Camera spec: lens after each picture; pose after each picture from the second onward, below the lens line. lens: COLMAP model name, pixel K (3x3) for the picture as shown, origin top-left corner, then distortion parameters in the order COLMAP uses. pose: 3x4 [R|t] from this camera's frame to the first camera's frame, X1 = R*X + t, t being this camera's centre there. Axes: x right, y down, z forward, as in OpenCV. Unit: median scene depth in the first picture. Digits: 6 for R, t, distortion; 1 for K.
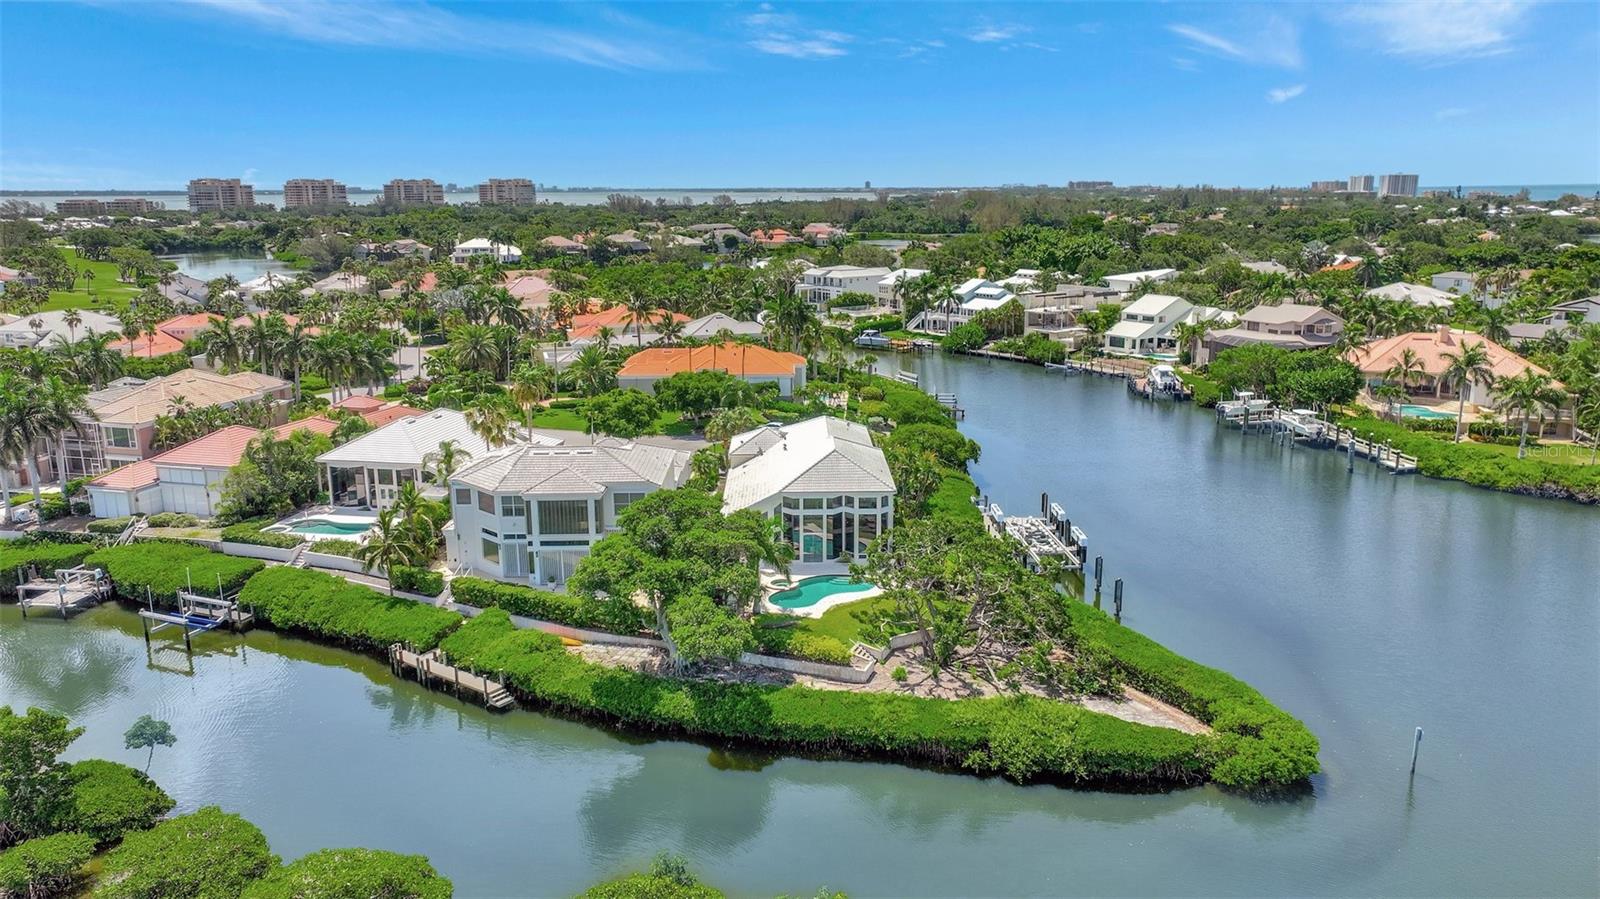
lens RADIAL K [[1113.7, 0, 800.6], [0, 1113.7, 440.4], [0, 0, 1]] dist [0.003638, 0.000036]
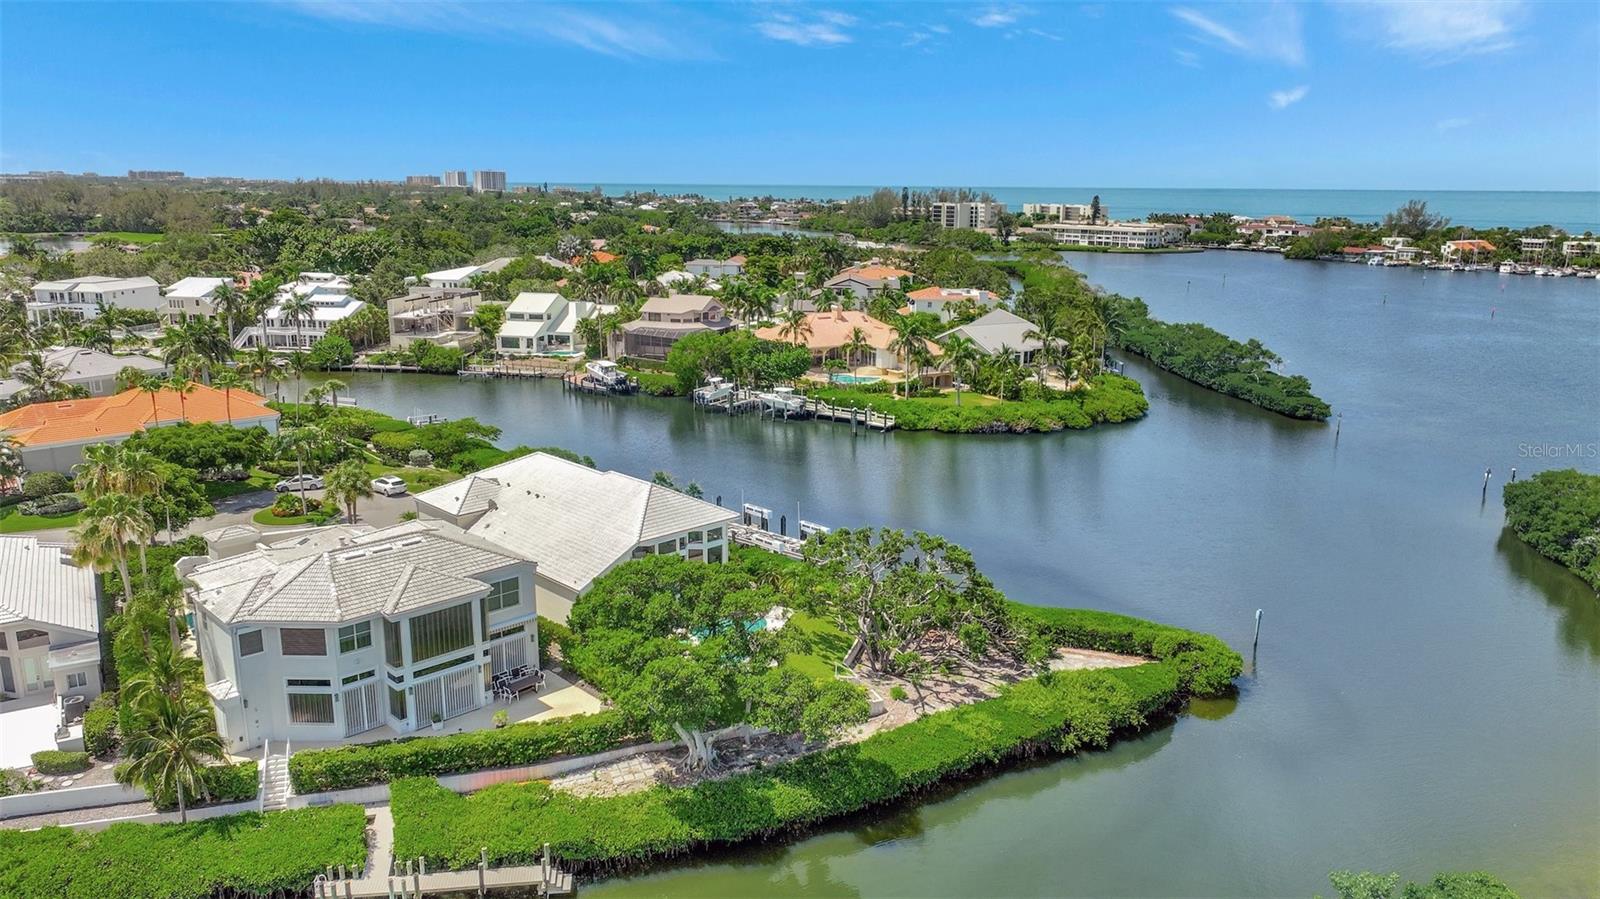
lens RADIAL K [[1113.7, 0, 788.9], [0, 1113.7, 455.1], [0, 0, 1]] dist [0.003638, 0.000036]
pose [[0.733607, -0.149362, 0.662957, -0.326553], [0.137261, 0.988008, 0.070707, -0.042760], [-0.665568, 0.039127, 0.745311, 0.181848]]
